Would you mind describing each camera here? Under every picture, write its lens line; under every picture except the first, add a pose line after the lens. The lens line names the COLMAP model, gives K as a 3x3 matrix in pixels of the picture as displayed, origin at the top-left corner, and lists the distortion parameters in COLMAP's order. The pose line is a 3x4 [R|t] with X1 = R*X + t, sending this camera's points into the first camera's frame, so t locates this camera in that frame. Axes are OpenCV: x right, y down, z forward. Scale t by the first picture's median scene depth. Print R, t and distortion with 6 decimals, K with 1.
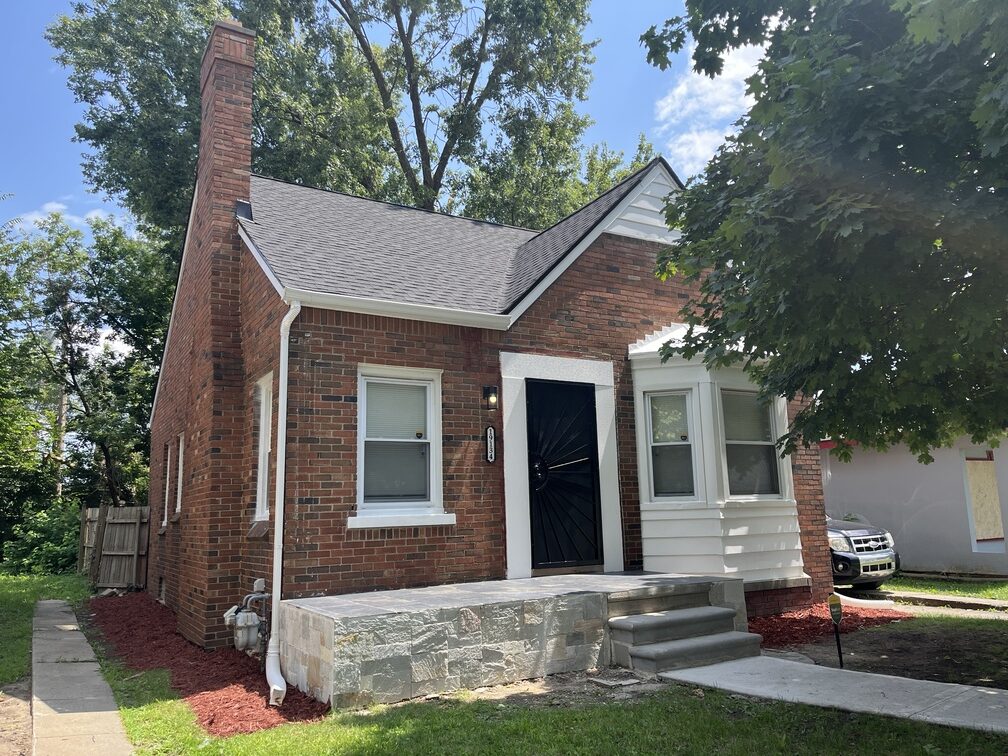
lens RADIAL K [[763.2, 0, 503.5], [0, 763.2, 379.6], [0, 0, 1]] dist [0.069071, -0.086456]
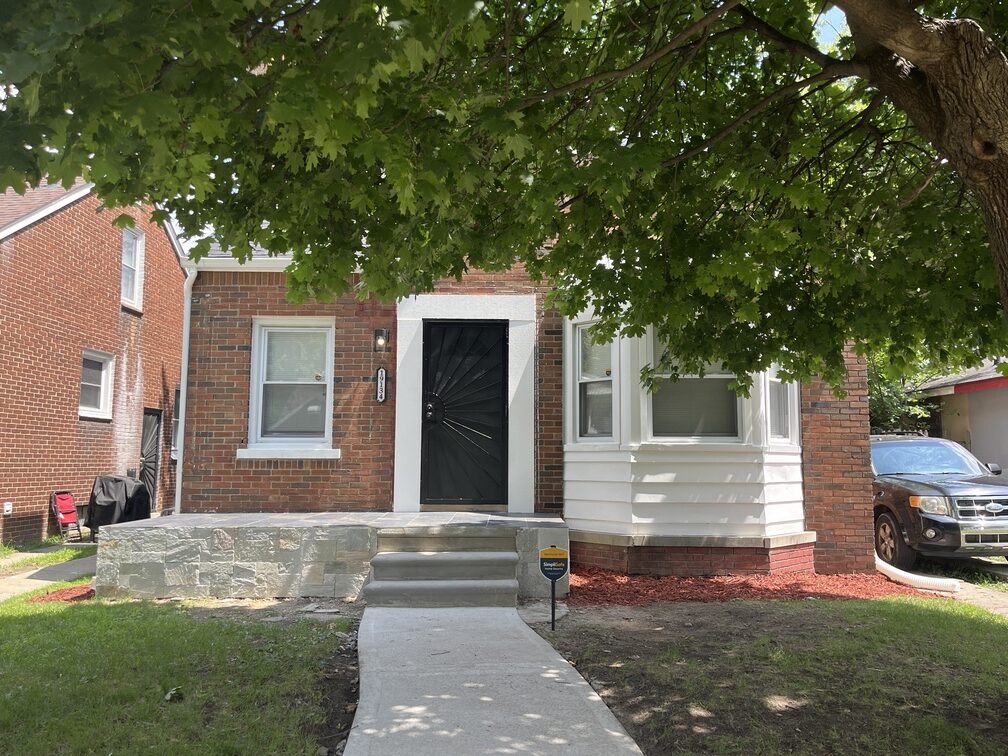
lens RADIAL K [[763.2, 0, 502.0], [0, 763.2, 375.9], [0, 0, 1]] dist [0.069071, -0.086456]
pose [[0.855931, -0.023264, -0.516566, 0.702384], [0.060841, 0.996579, 0.055929, 0.025199], [0.513498, -0.079300, 0.854419, 0.198780]]
